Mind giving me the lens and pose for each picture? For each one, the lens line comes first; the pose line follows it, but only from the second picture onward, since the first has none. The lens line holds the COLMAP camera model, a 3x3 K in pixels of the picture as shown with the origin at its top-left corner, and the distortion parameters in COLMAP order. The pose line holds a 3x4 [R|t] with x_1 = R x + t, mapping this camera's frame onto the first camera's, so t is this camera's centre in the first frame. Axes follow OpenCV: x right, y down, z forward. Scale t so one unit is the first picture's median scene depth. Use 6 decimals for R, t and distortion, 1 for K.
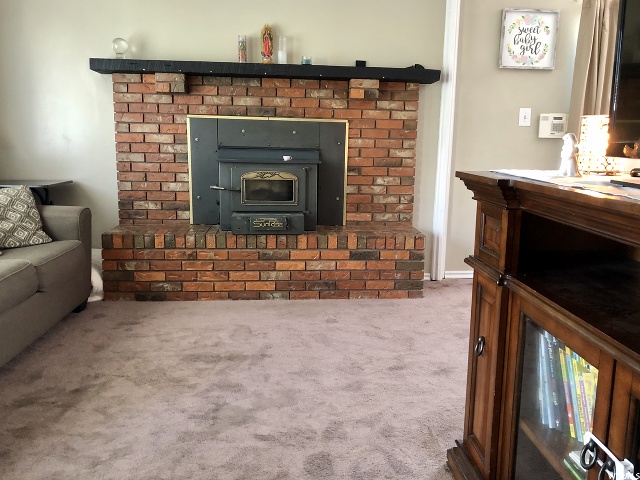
lens RADIAL K [[550.4, 0, 323.8], [0, 550.4, 233.9], [0, 0, 1]] dist [0.106647, -0.225021]
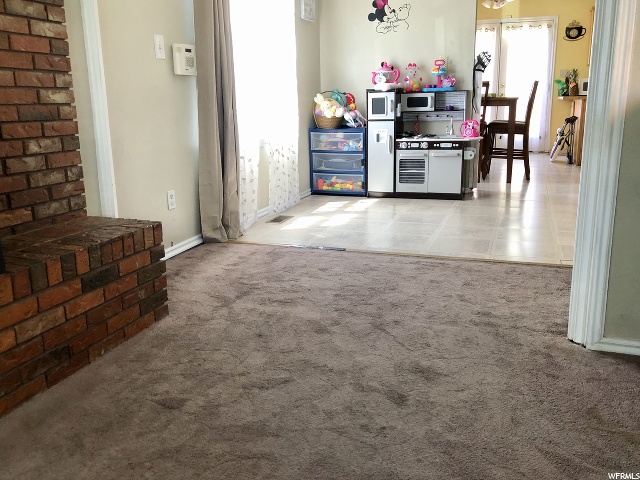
lens RADIAL K [[570.6, 0, 307.0], [0, 570.6, 240.6], [0, 0, 1]] dist [0.012290, -0.009535]
pose [[0.410140, -0.241801, 0.879385, -0.342379], [0.175024, 0.967160, 0.184306, -0.068229], [-0.895071, 0.078323, 0.438992, 0.547693]]
